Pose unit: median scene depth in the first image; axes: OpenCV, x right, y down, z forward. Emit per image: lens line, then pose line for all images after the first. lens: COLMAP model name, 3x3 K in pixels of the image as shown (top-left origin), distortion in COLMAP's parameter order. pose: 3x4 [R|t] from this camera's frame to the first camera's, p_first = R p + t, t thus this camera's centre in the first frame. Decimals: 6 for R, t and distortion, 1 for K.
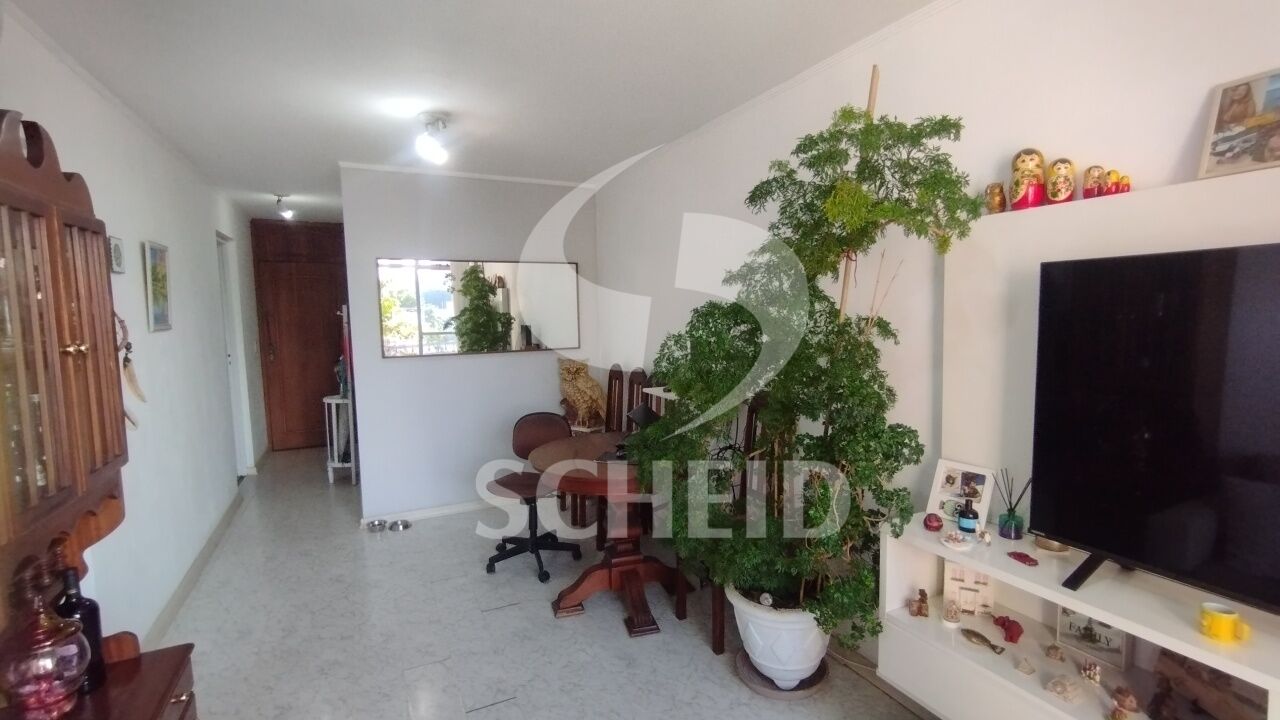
lens RADIAL K [[603.1, 0, 659.9], [0, 603.1, 371.9], [0, 0, 1]] dist [-0.001191, -0.000140]
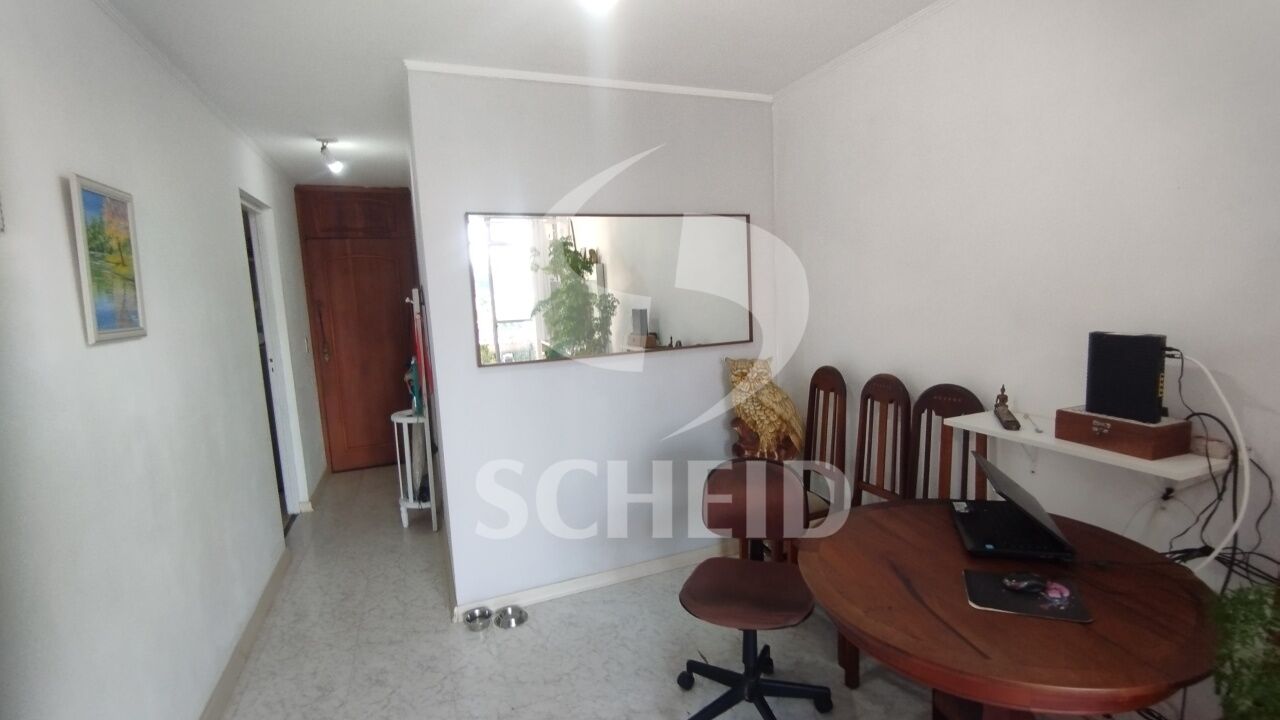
lens RADIAL K [[603.1, 0, 659.9], [0, 603.1, 371.9], [0, 0, 1]] dist [-0.001191, -0.000140]
pose [[0.996463, -0.019133, -0.081822, -0.169248], [0.021914, 0.999208, 0.033221, -0.028289], [0.081121, -0.034896, 0.996093, 0.292682]]
